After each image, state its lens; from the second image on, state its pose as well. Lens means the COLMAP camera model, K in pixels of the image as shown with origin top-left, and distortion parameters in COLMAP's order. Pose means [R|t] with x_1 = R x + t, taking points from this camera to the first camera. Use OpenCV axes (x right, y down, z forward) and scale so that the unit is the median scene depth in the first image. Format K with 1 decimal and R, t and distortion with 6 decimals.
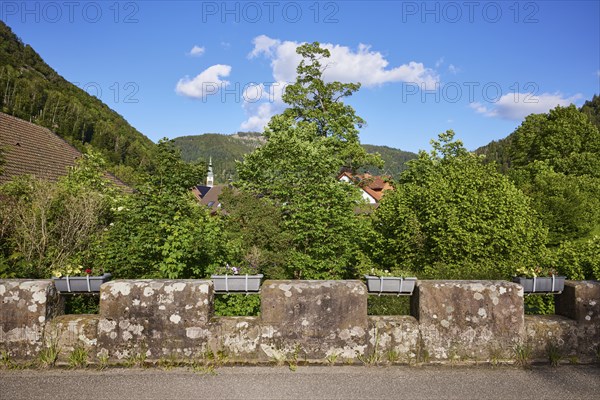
lens RADIAL K [[412.1, 0, 300.0], [0, 412.1, 200.0], [0, 0, 1]] dist [0.000818, -0.003251]
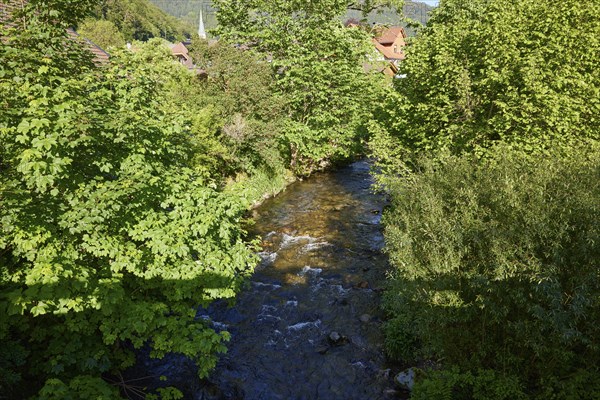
lens RADIAL K [[412.1, 0, 300.0], [0, 412.1, 200.0], [0, 0, 1]] dist [0.000818, -0.003251]
pose [[0.999969, -0.006682, -0.004230, 0.012586], [0.007689, 0.946649, 0.322176, 0.018404], [0.001851, -0.322198, 0.946670, 0.247079]]
